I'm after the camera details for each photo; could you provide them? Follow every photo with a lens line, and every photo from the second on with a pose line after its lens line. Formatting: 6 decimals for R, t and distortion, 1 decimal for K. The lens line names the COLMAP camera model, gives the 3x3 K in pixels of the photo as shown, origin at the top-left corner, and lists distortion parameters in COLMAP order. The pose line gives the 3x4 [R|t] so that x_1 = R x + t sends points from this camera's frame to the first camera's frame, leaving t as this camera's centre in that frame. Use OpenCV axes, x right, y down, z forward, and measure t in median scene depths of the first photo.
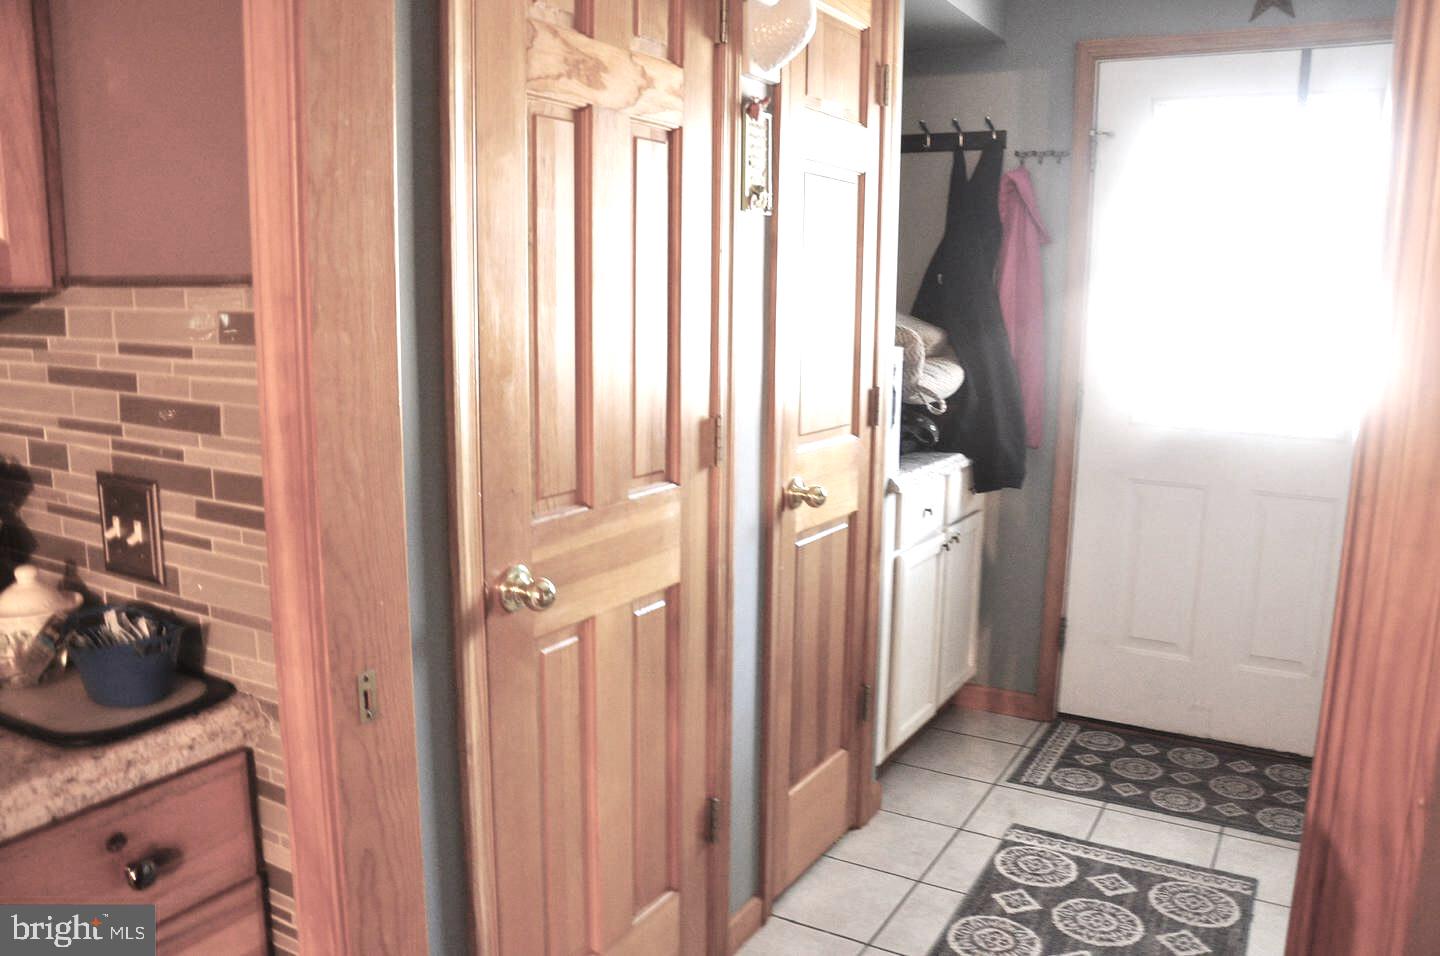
lens RADIAL K [[1125.4, 0, 720.8], [0, 1125.4, 478.8], [0, 0, 1]] dist [-0.144298, 0.102112]
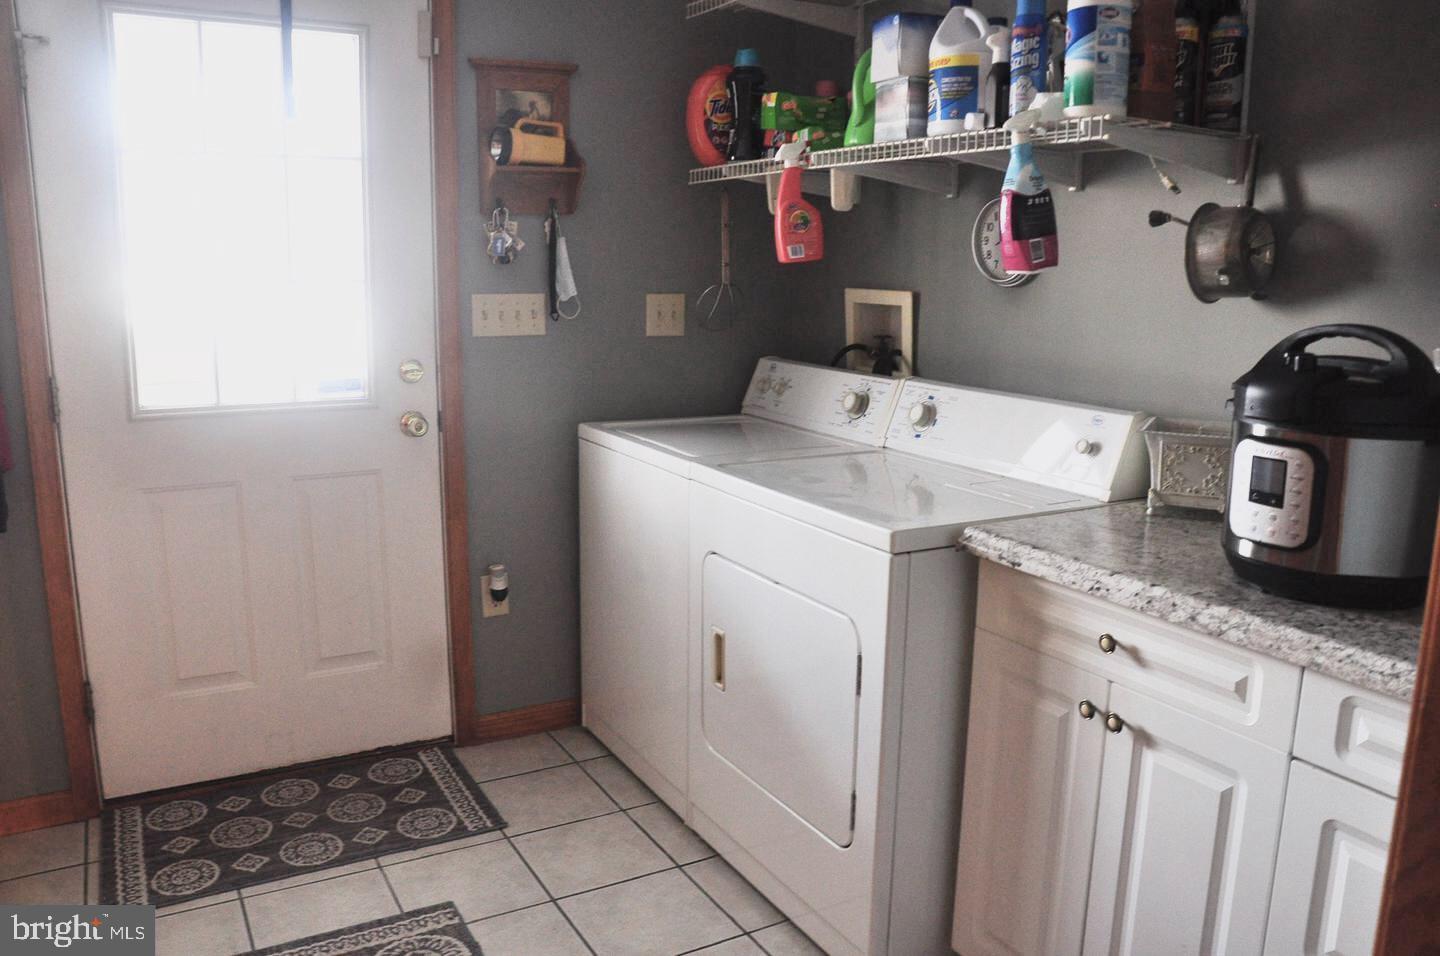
lens RADIAL K [[1125.4, 0, 721.6], [0, 1125.4, 486.9], [0, 0, 1]] dist [-0.144298, 0.102112]
pose [[0.509019, -0.178030, 0.842143, -0.081151], [0.140737, 0.982424, 0.122620, -0.040866], [-0.849172, 0.056105, 0.525128, 0.250629]]
